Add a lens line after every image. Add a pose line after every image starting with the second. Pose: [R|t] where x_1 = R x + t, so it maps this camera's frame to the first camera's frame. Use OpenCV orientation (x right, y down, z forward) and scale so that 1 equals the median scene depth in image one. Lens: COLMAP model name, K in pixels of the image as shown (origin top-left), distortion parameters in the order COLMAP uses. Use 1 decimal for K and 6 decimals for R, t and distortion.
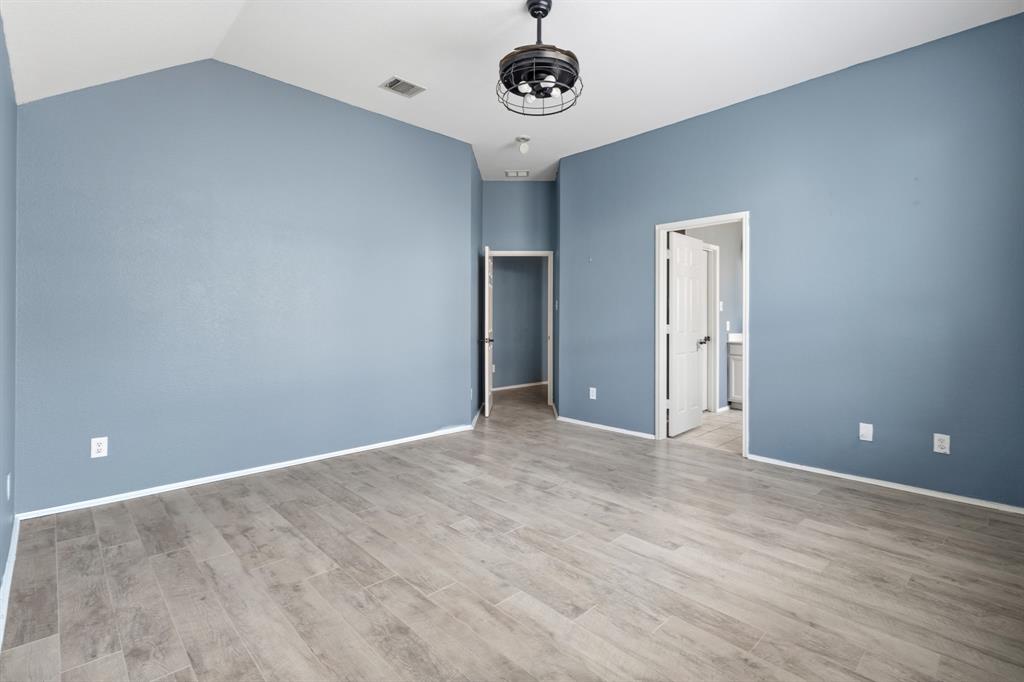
lens RADIAL K [[479.1, 0, 517.5], [0, 479.1, 321.7], [0, 0, 1]] dist [0.018618, 0.000243]
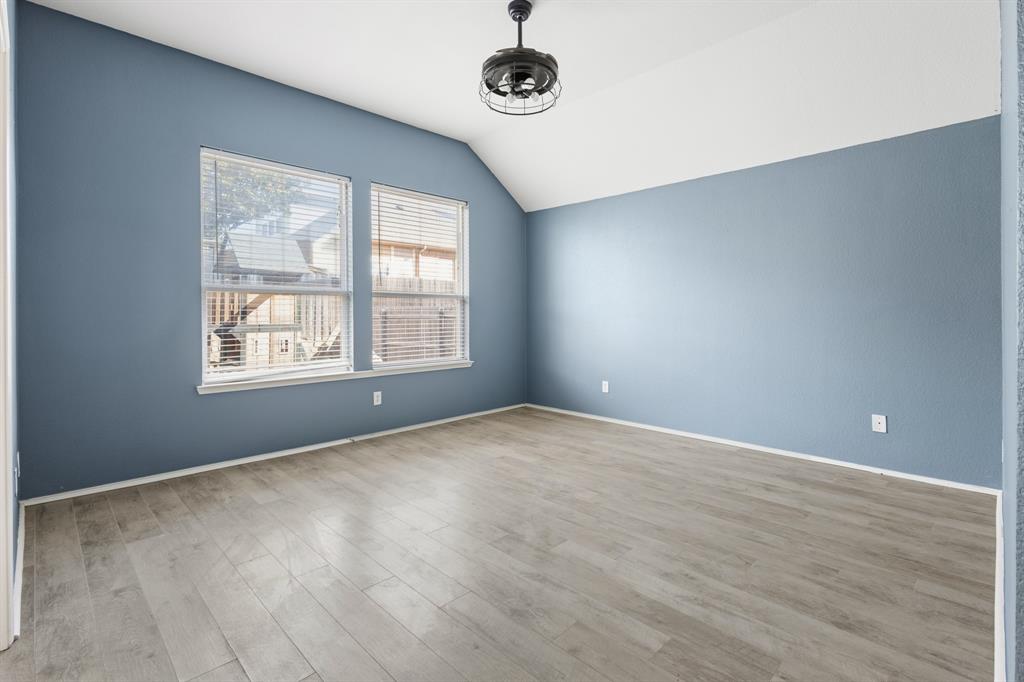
lens RADIAL K [[479.1, 0, 517.5], [0, 479.1, 321.7], [0, 0, 1]] dist [0.018618, 0.000243]
pose [[-0.999704, -0.000321, -0.024347, 0.073798], [-0.000790, 0.999814, 0.019261, -0.000454], [0.024336, 0.019274, -0.999518, 1.996407]]
